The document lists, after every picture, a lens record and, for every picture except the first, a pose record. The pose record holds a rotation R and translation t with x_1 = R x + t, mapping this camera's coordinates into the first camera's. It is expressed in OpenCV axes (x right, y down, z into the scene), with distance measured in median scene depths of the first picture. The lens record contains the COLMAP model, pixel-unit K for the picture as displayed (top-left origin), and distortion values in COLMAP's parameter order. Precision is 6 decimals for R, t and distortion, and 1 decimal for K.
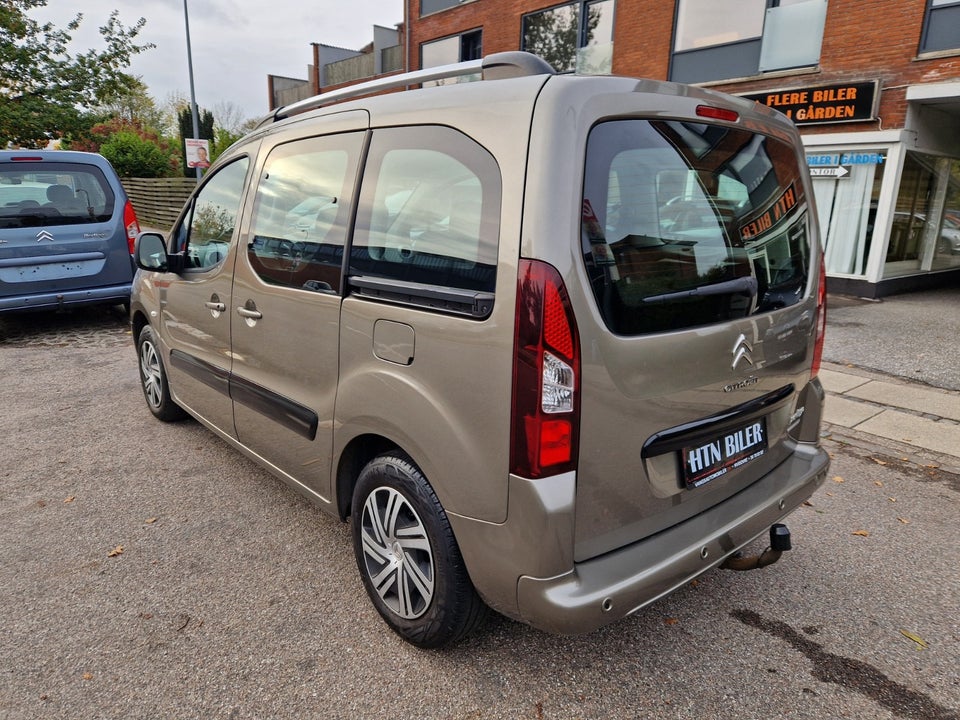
lens RADIAL K [[642.6, 0, 474.1], [0, 642.6, 359.0], [0, 0, 1]] dist [0.056088, -0.042036]
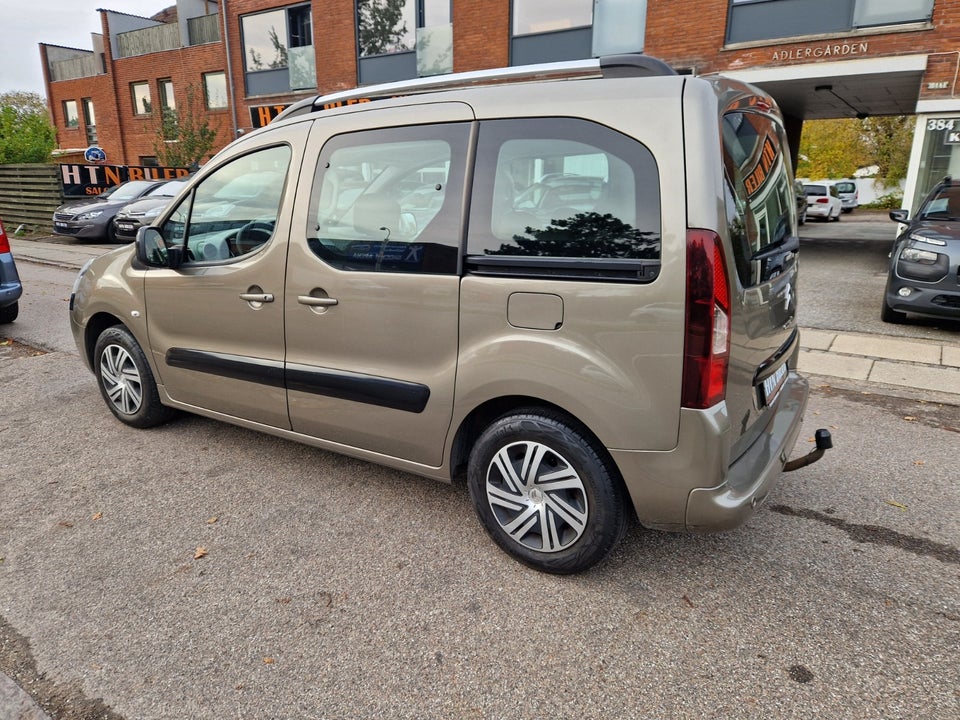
lens RADIAL K [[642.6, 0, 472.8], [0, 642.6, 356.4], [0, 0, 1]] dist [0.056088, -0.042036]
pose [[0.962730, -0.096390, 0.252706, -0.470074], [0.089759, 0.995251, 0.037665, 0.000471], [-0.255137, -0.013578, 0.966810, -0.060508]]
